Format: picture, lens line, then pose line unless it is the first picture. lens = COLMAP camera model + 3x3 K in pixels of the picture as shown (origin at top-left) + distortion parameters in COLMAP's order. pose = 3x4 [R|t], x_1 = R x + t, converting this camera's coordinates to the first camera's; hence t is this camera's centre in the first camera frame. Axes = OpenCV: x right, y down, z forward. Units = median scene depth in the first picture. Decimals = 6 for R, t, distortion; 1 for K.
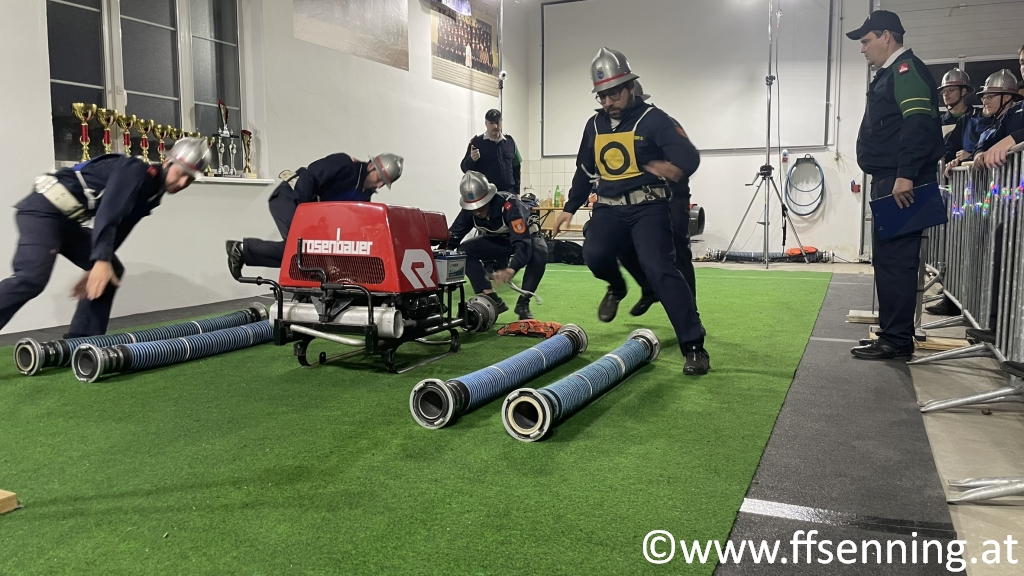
lens RADIAL K [[776.7, 0, 500.5], [0, 776.7, 274.0], [0, 0, 1]] dist [0.094022, -0.127995]
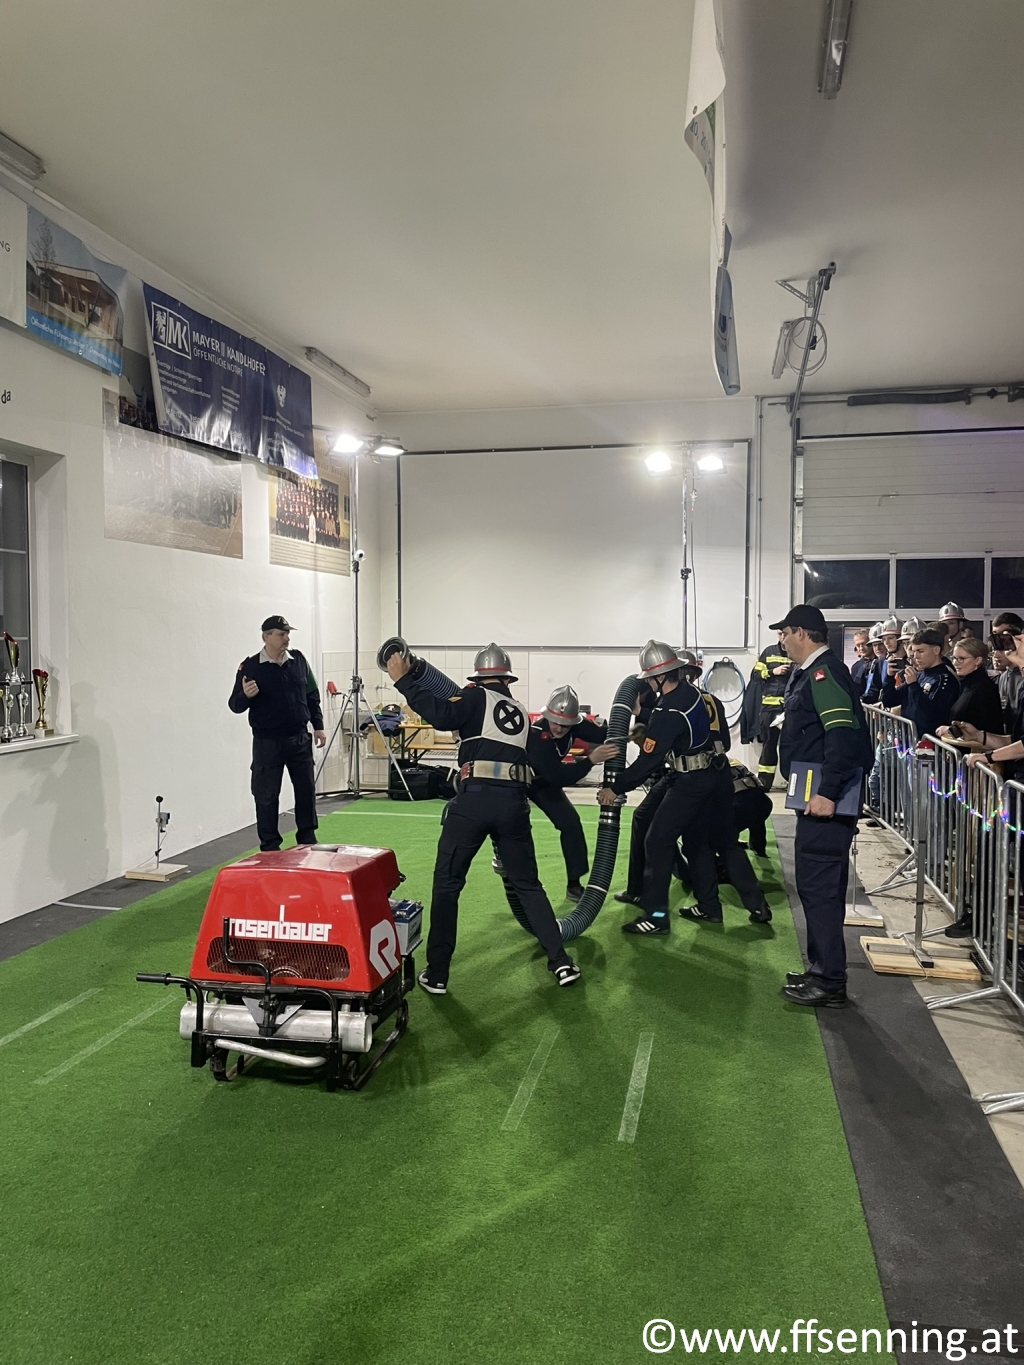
lens RADIAL K [[1036.5, 0, 511.3], [0, 1036.5, 675.5], [0, 0, 1]] dist [0.087504, -0.115606]
pose [[0.974828, -0.002456, 0.222946, -0.157065], [0.013694, 0.998711, -0.048876, -0.167215], [-0.222538, 0.050698, 0.973605, -0.044160]]
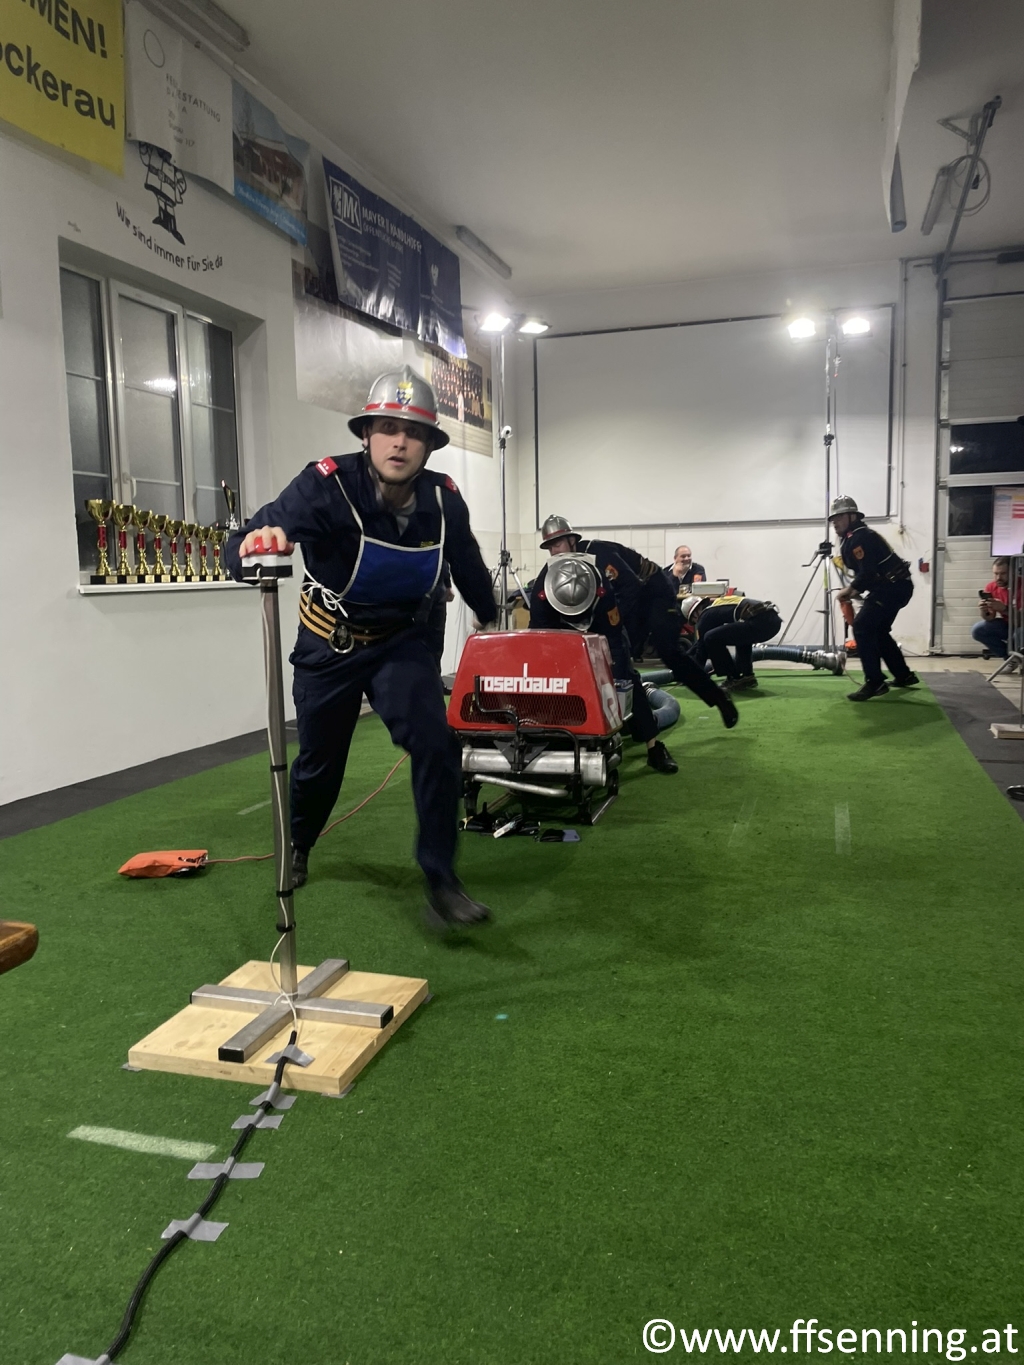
lens RADIAL K [[1036.5, 0, 504.4], [0, 1036.5, 666.4], [0, 0, 1]] dist [0.087504, -0.115606]
pose [[0.991802, -0.026733, 0.124954, -0.273586], [0.025922, 0.999631, 0.008117, -0.047150], [-0.125125, -0.004811, 0.992129, -0.112804]]
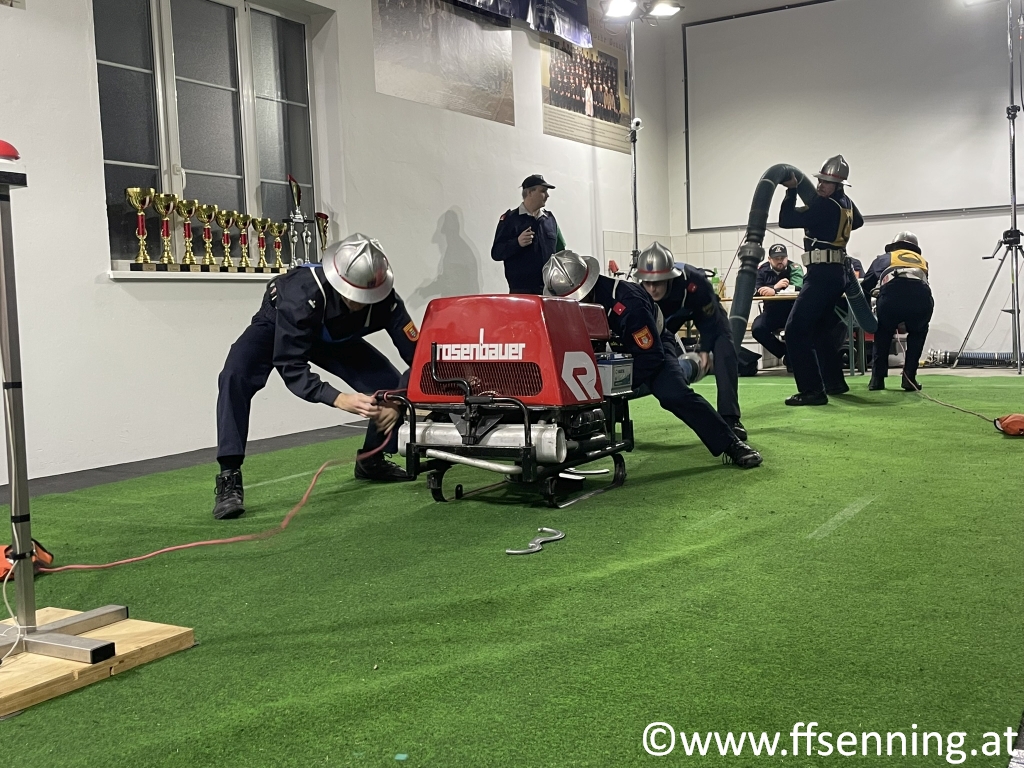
lens RADIAL K [[1091.0, 0, 509.5], [0, 1091.0, 372.4], [0, 0, 1]] dist [0.060827, 0.000000]
pose [[0.995396, -0.028000, -0.091671, -0.055875], [0.025636, 0.999310, -0.026860, 0.012994], [0.092360, 0.024386, 0.995427, -0.085725]]
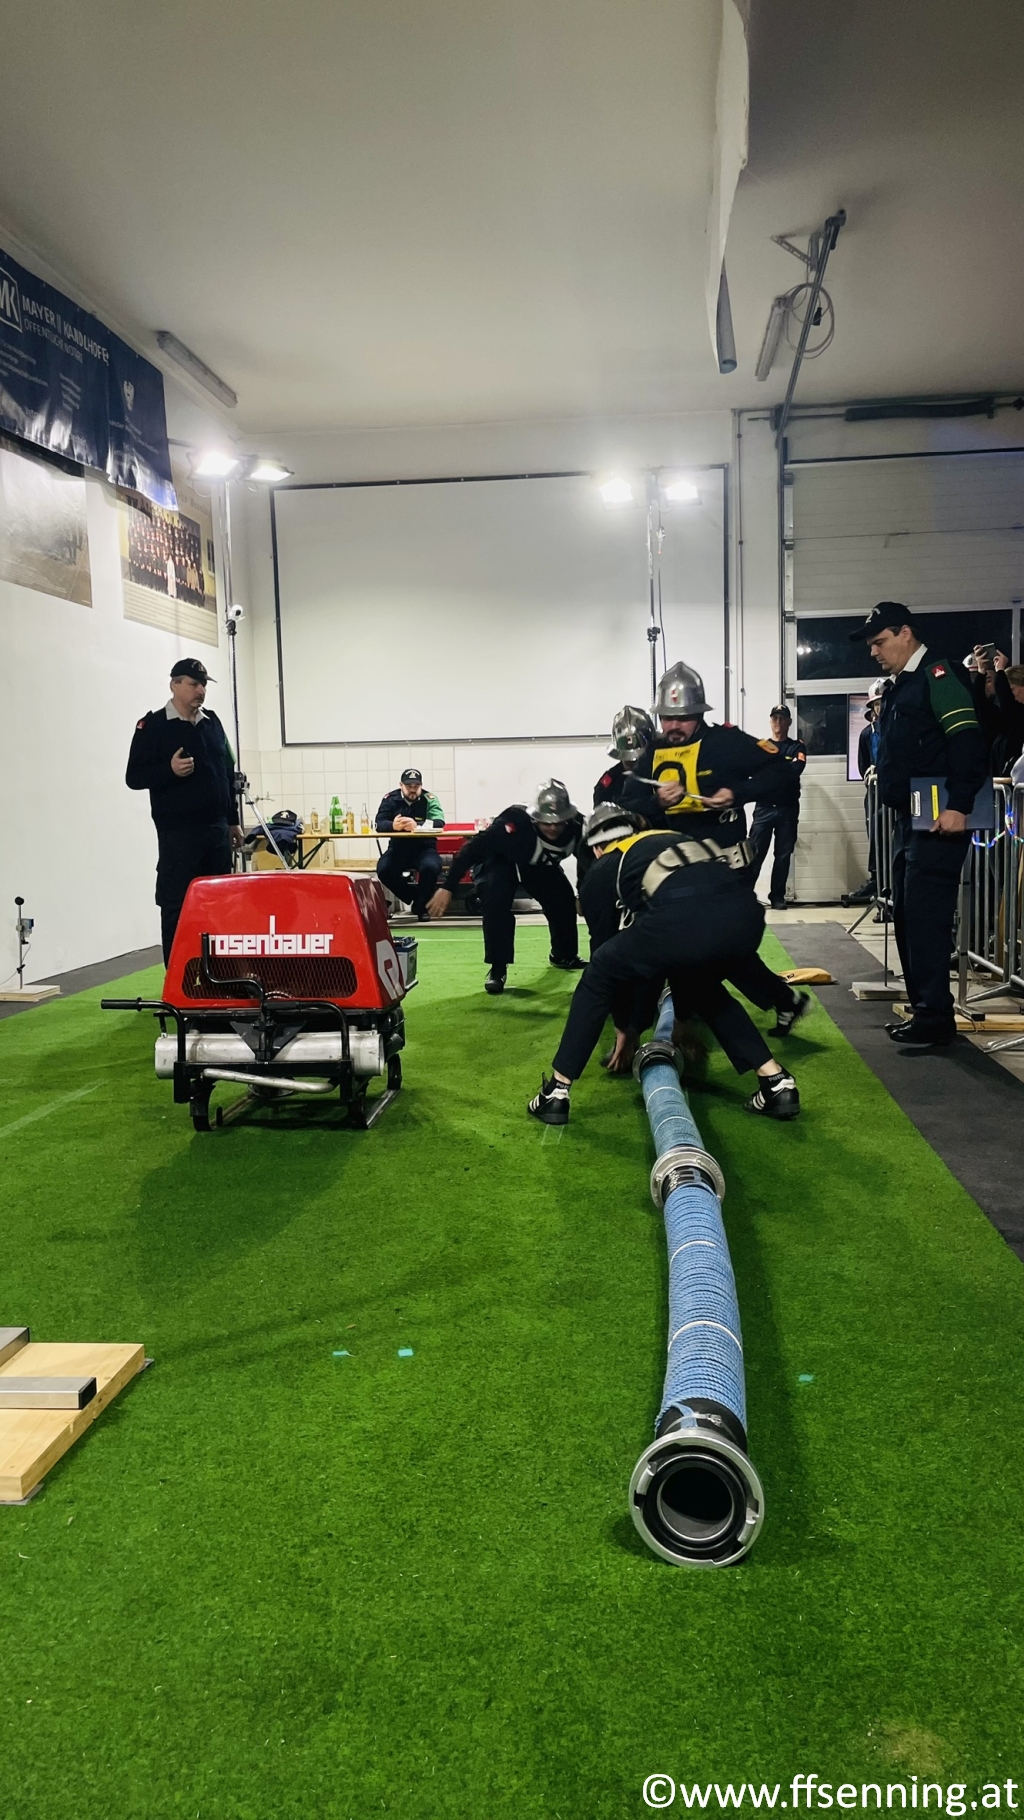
lens RADIAL K [[1380.5, 0, 522.2], [0, 1380.5, 917.1], [0, 0, 1]] dist [0.094022, -0.127995]
pose [[0.946368, -0.047744, 0.319543, -0.275619], [0.049018, 0.998790, 0.004061, -0.037432], [-0.319351, 0.011820, 0.947563, -0.121625]]
